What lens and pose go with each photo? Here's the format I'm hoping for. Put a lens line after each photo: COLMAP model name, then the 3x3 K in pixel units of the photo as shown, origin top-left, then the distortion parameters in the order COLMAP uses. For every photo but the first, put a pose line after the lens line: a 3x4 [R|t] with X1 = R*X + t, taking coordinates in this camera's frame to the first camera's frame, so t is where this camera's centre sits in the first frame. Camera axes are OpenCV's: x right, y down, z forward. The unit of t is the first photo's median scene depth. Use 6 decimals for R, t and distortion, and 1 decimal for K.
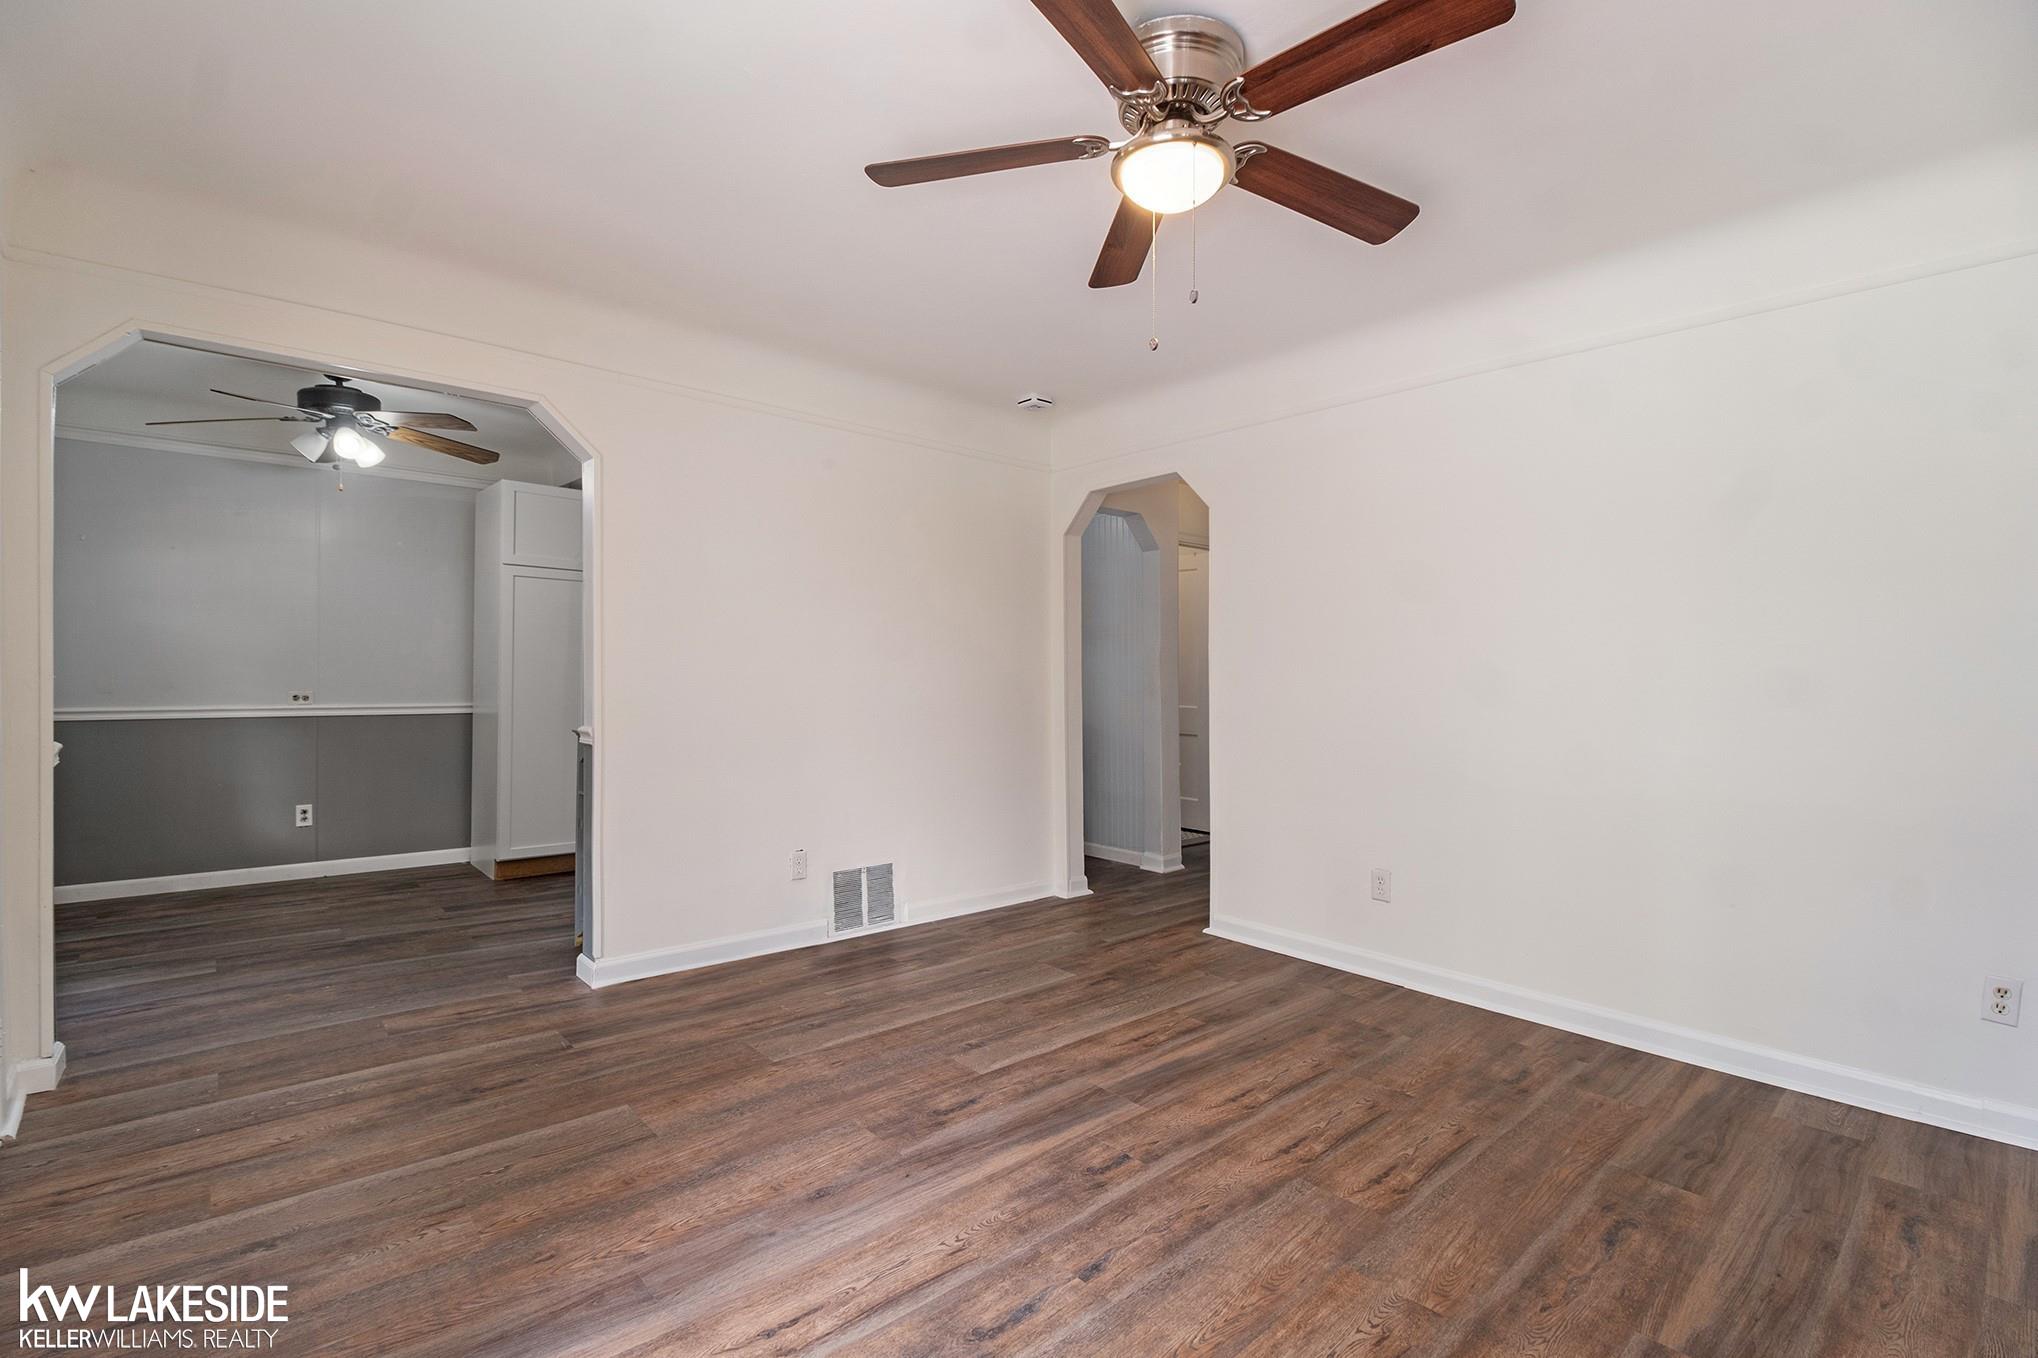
lens RADIAL K [[927.5, 0, 1037.1], [0, 927.5, 668.9], [0, 0, 1]] dist [-0.008077, -0.005880]
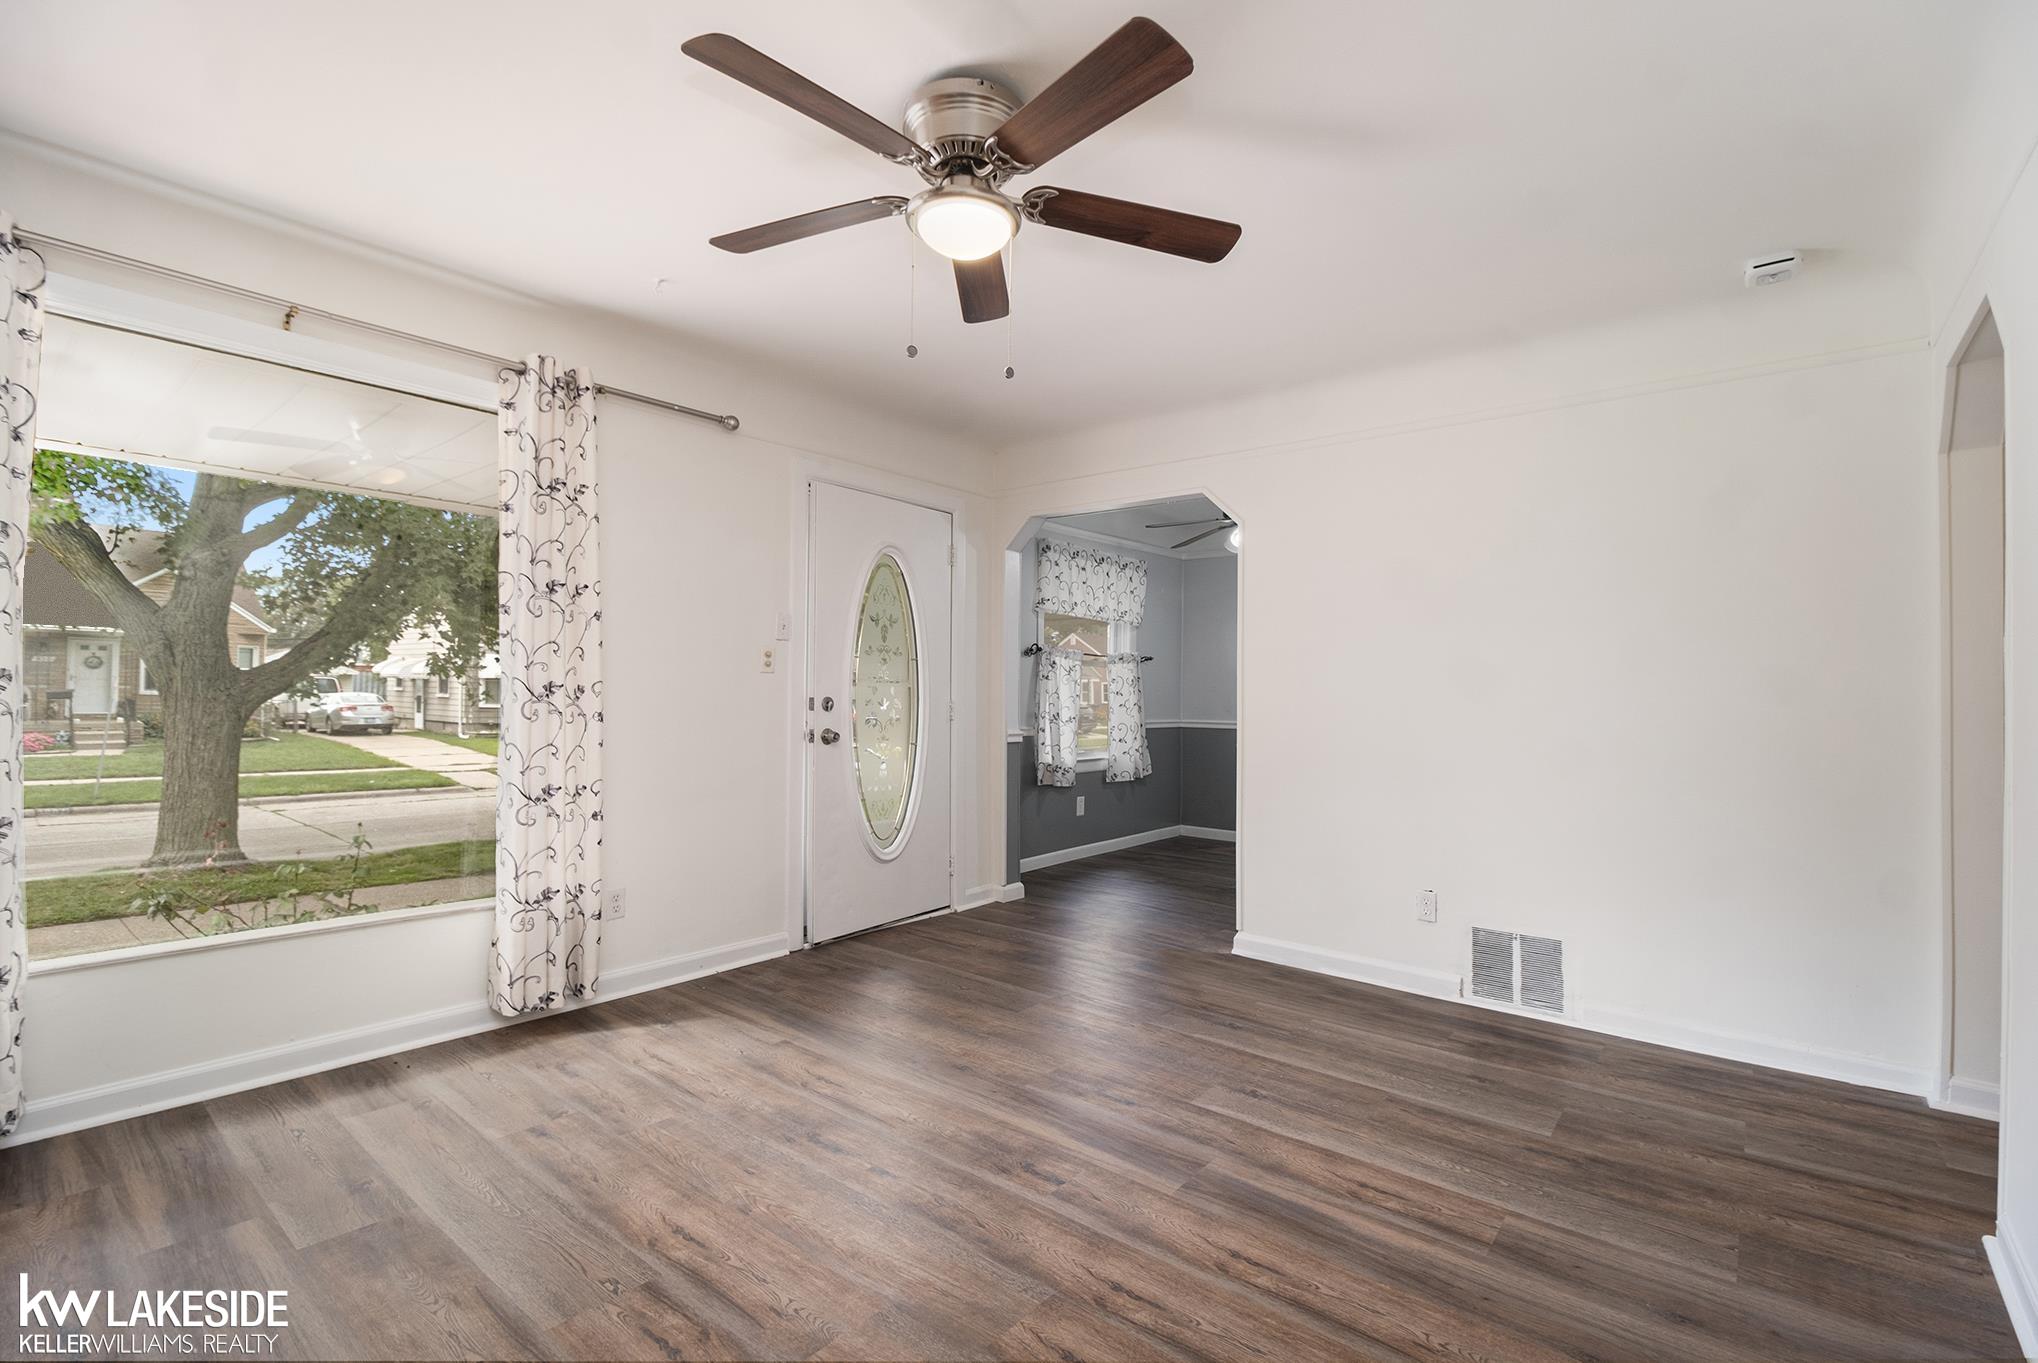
lens RADIAL K [[936.4, 0, 1031.8], [0, 936.4, 685.3], [0, 0, 1]] dist [-0.013612, -0.001567]
pose [[0.144665, -0.013224, -0.989392, 0.809959], [-0.005263, 0.999886, -0.014134, 0.004454], [0.989467, 0.007252, 0.144578, 0.607594]]
